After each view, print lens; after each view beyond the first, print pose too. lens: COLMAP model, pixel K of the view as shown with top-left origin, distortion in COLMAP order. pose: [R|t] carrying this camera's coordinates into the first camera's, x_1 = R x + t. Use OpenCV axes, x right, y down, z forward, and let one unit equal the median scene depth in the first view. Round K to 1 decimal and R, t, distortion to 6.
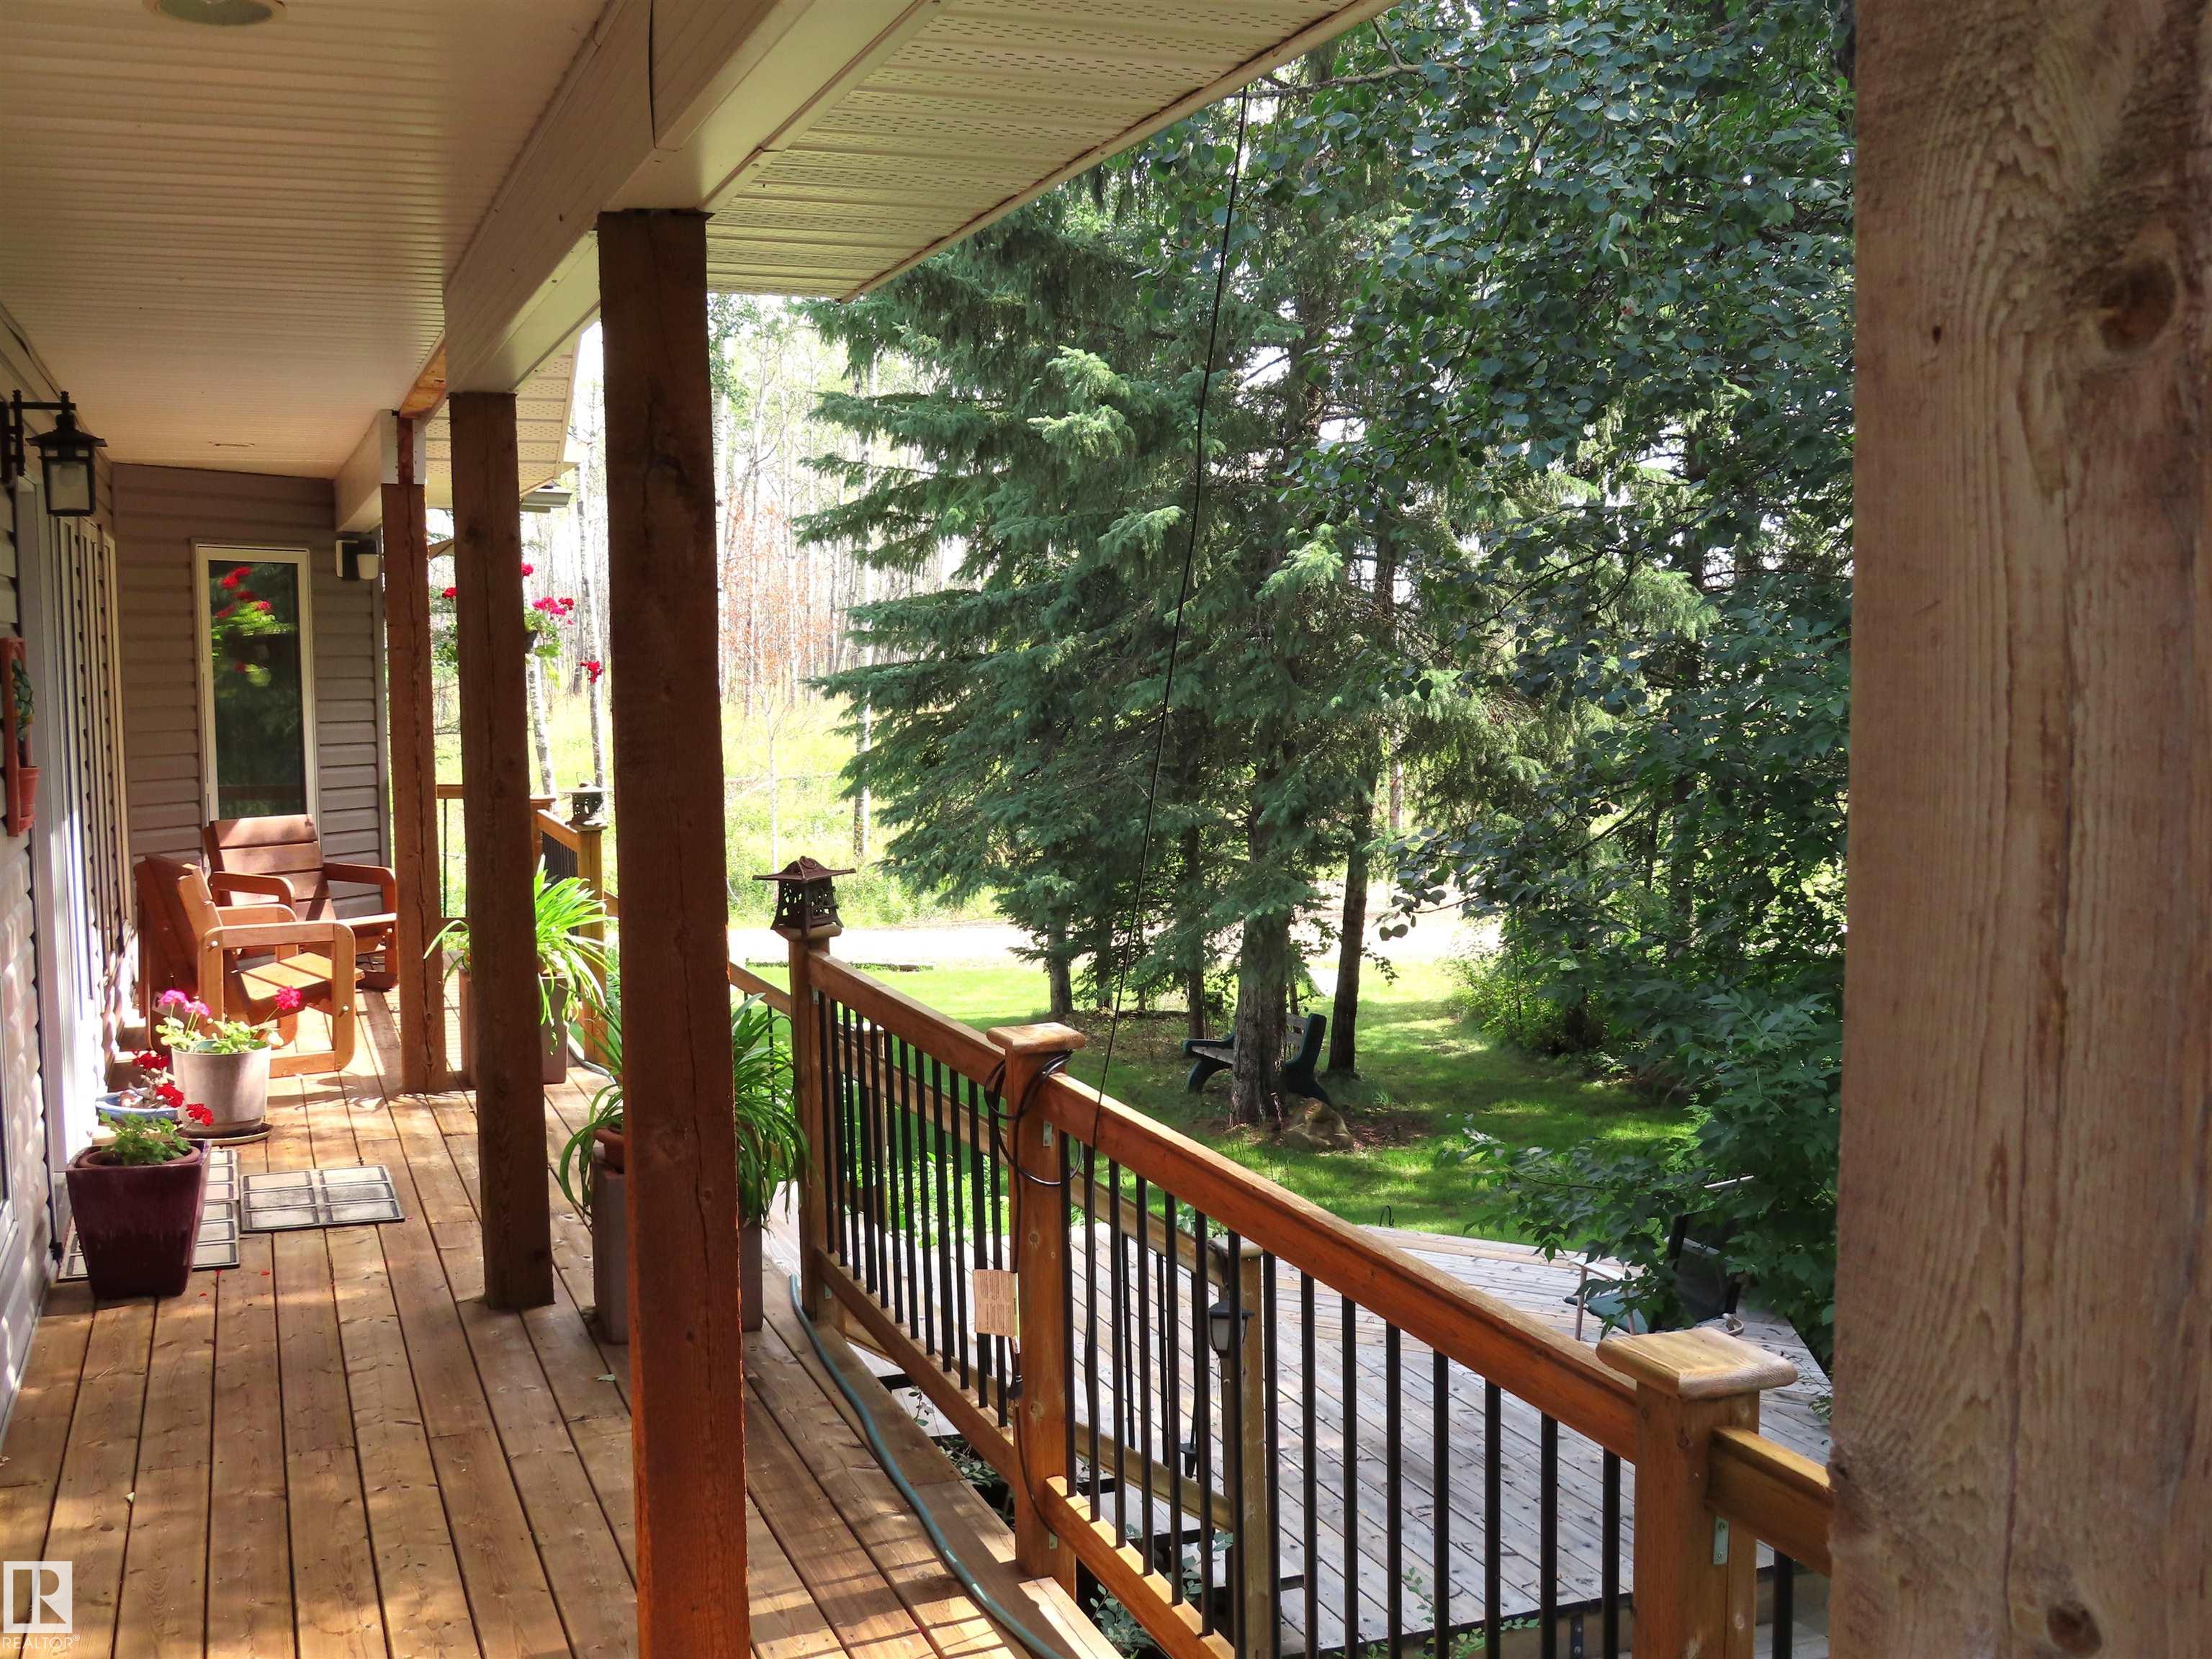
lens RADIAL K [[2279.7, 0, 1106.0], [0, 2279.7, 829.5], [0, 0, 1]] dist [-0.066014, 0.002713]
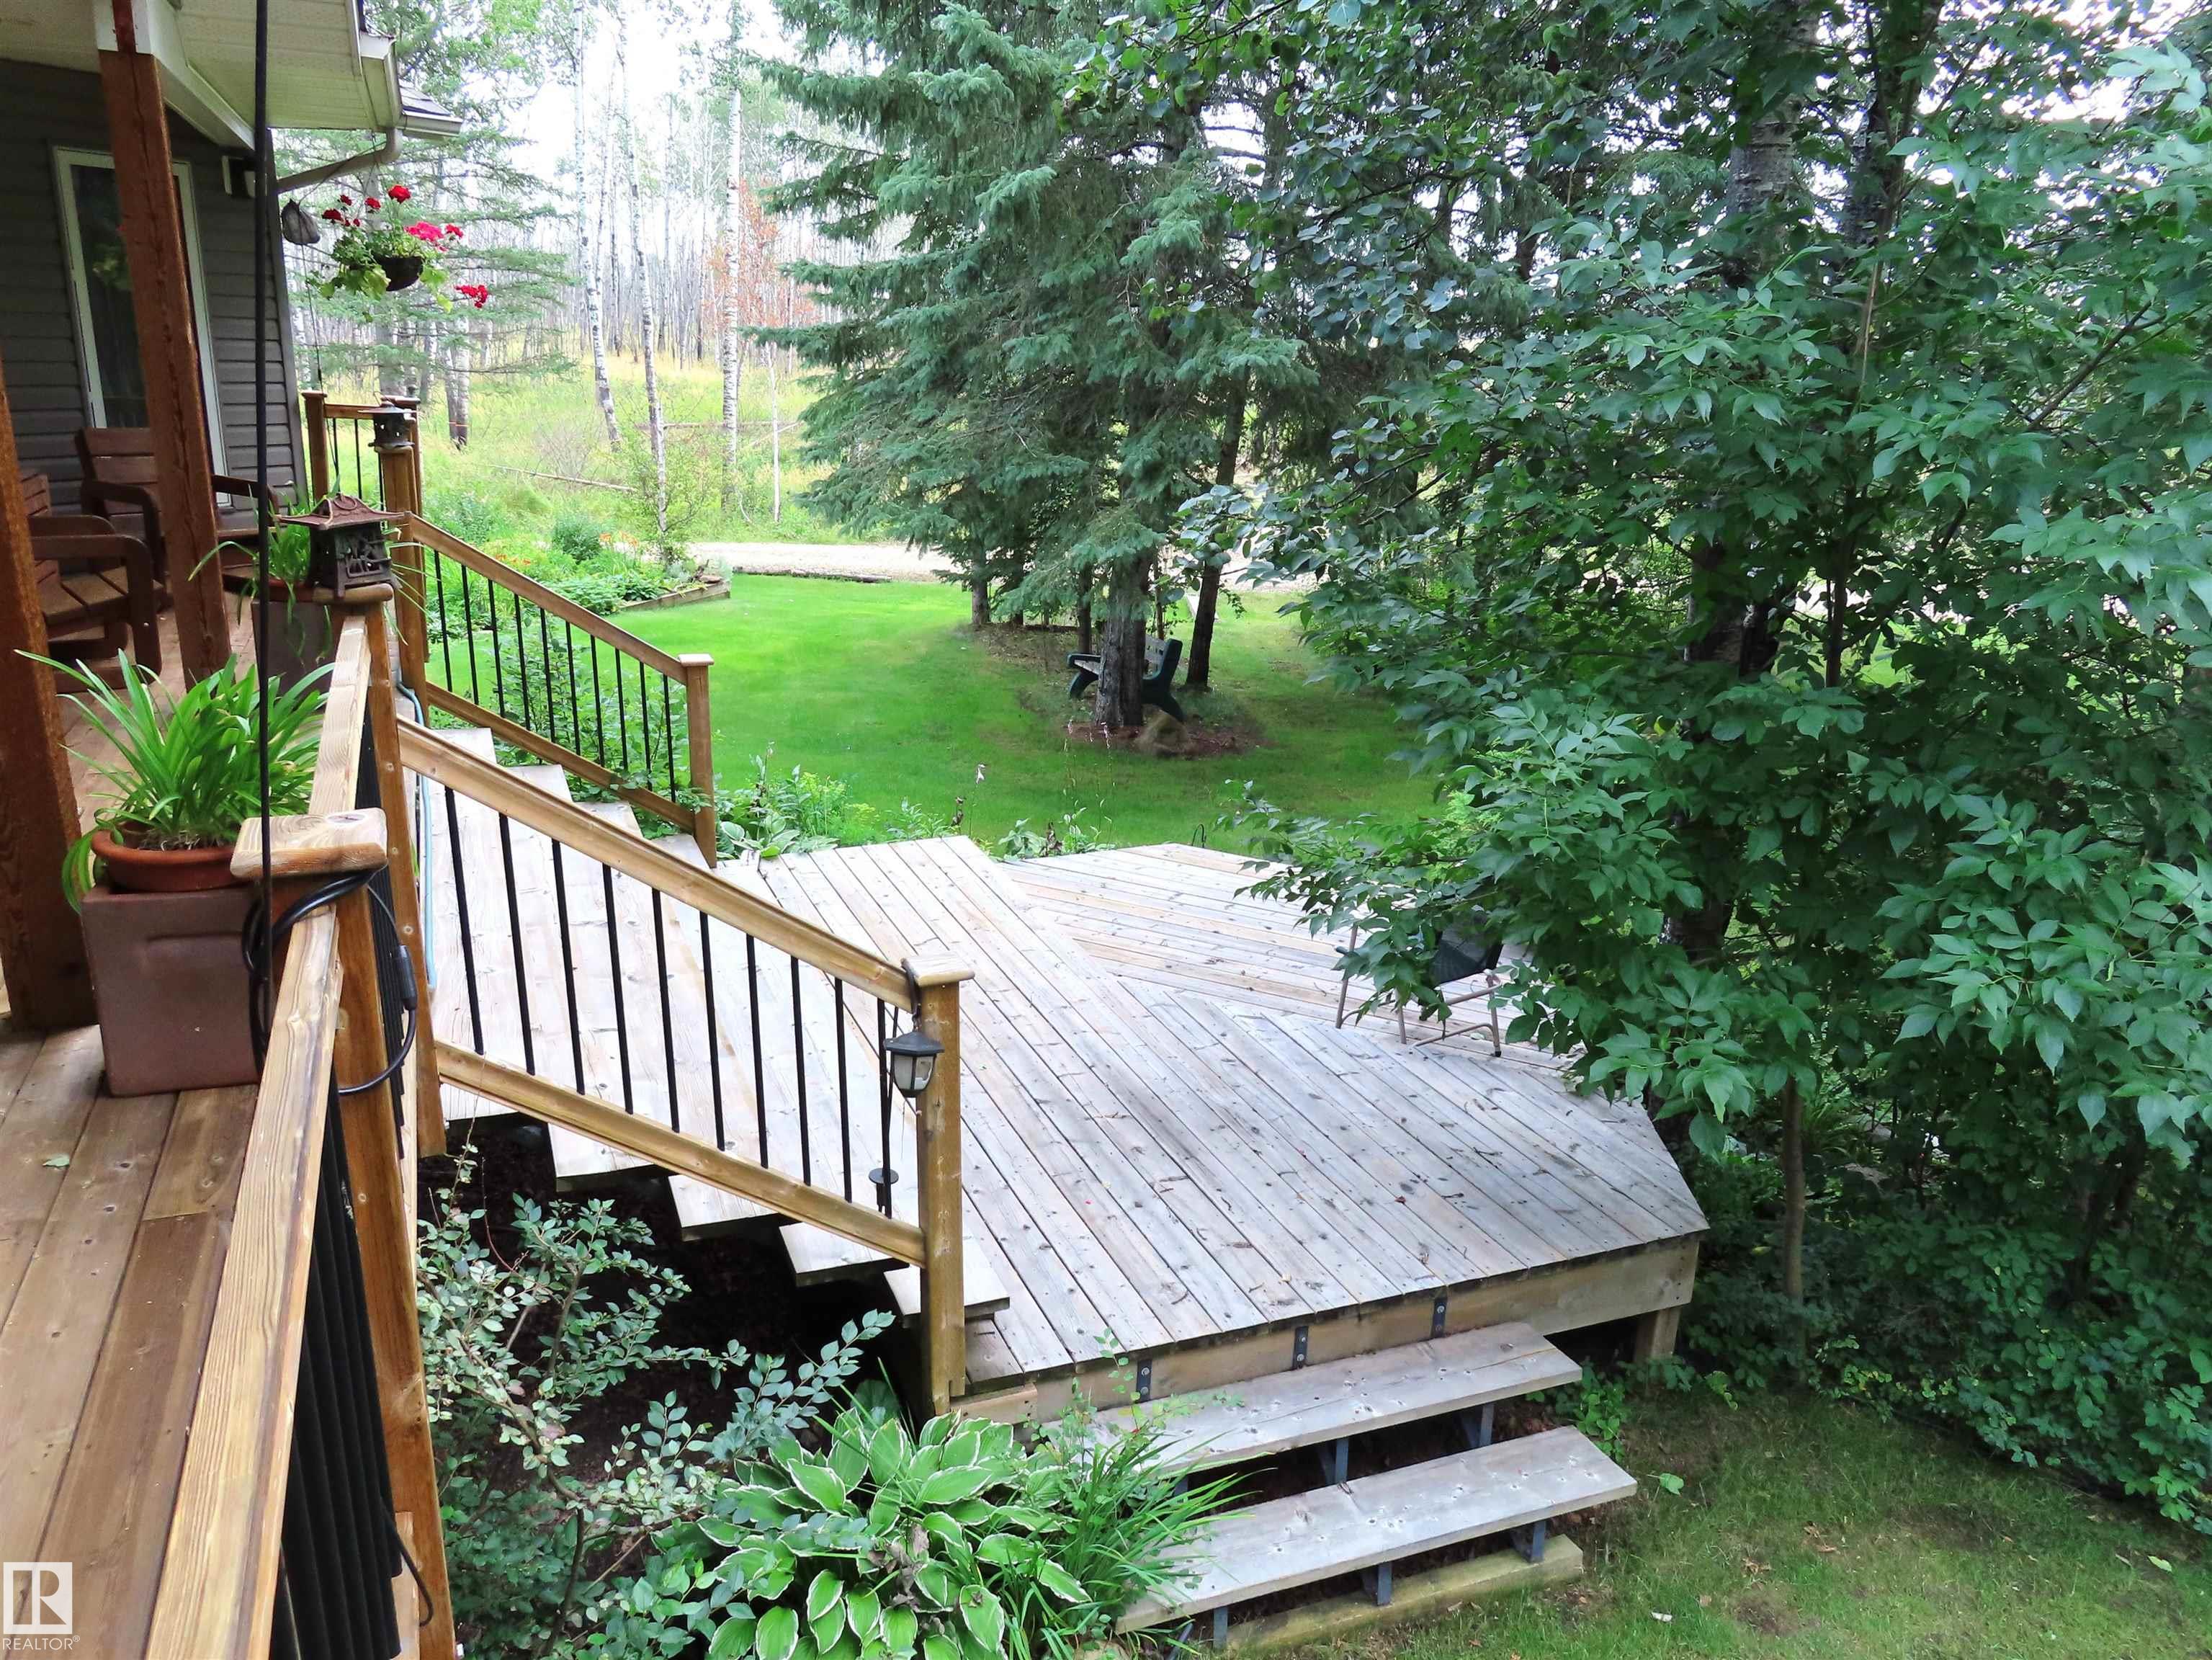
lens RADIAL K [[1561.9, 0, 1106.0], [0, 1561.9, 830.0], [0, 0, 1]] dist [-0.004178, -0.009242]
pose [[0.999034, 0.040081, 0.018018, 0.043933], [-0.043069, 0.974468, 0.220356, -0.001267], [-0.008726, -0.220919, 0.975253, 0.167171]]
